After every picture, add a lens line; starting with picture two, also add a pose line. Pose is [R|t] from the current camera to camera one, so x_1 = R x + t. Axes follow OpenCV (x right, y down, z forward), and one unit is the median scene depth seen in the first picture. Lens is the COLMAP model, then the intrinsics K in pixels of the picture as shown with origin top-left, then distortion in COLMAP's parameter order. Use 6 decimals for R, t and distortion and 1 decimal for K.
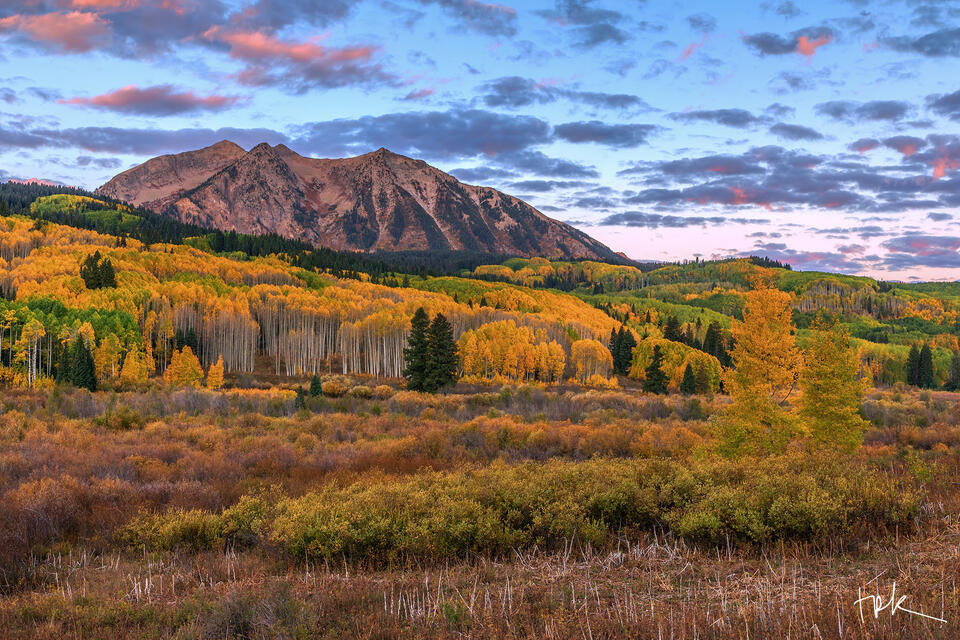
lens RADIAL K [[2951.4, 0, 480.0], [0, 2951.4, 320.0], [0, 0, 1]] dist [0.080073, 0.307000]
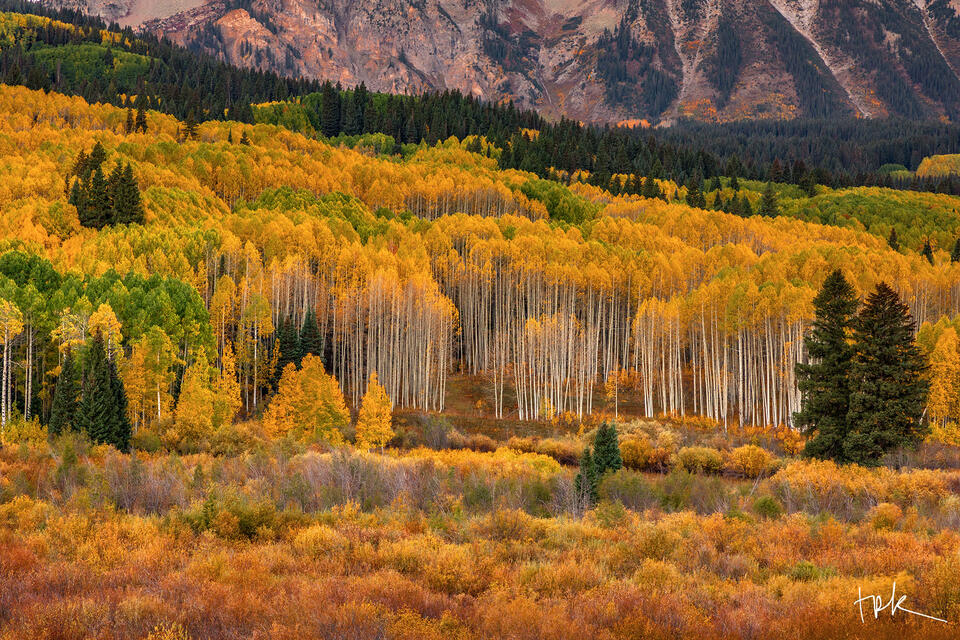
lens RADIAL K [[2951.4, 0, 480.0], [0, 2951.4, 320.0], [0, 0, 1]] dist [0.080073, 0.307000]
pose [[0.934598, -0.011884, -0.355507, 0.089496], [-0.009378, 0.998271, -0.058025, 0.030090], [0.355582, 0.057564, 0.932871, 0.584878]]
